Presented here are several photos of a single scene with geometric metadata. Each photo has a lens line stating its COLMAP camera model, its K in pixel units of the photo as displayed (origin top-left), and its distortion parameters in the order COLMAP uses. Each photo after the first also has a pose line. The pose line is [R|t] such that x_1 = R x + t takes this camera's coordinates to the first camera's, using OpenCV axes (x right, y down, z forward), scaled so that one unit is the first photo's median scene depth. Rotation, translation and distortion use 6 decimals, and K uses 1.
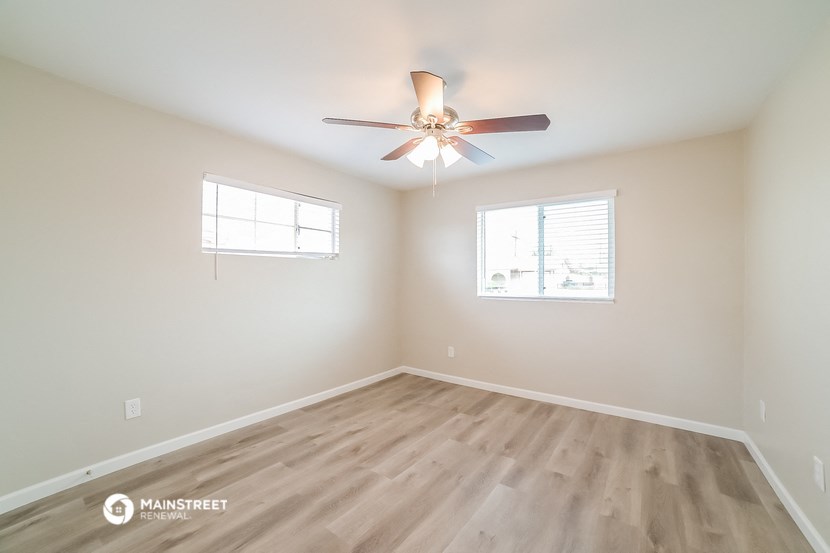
lens RADIAL K [[331.7, 0, 415.0], [0, 331.7, 276.5], [0, 0, 1]] dist [-0.102916, 0.032398]
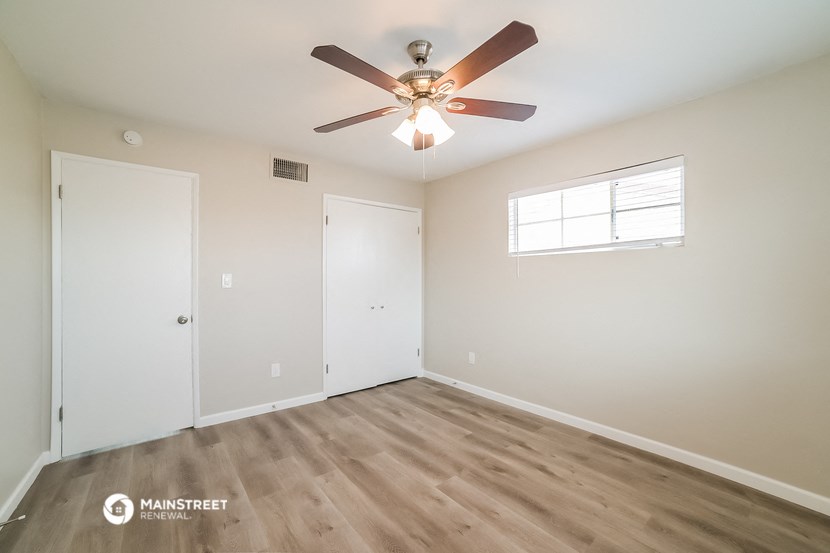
lens RADIAL K [[328.7, 0, 395.6], [0, 328.7, 278.4], [0, 0, 1]] dist [-0.100786, 0.031371]
pose [[-0.286860, -0.001334, -0.957972, 0.689084], [0.009576, 0.999945, -0.004259, 0.011466], [0.957925, -0.010395, -0.286831, 0.924491]]
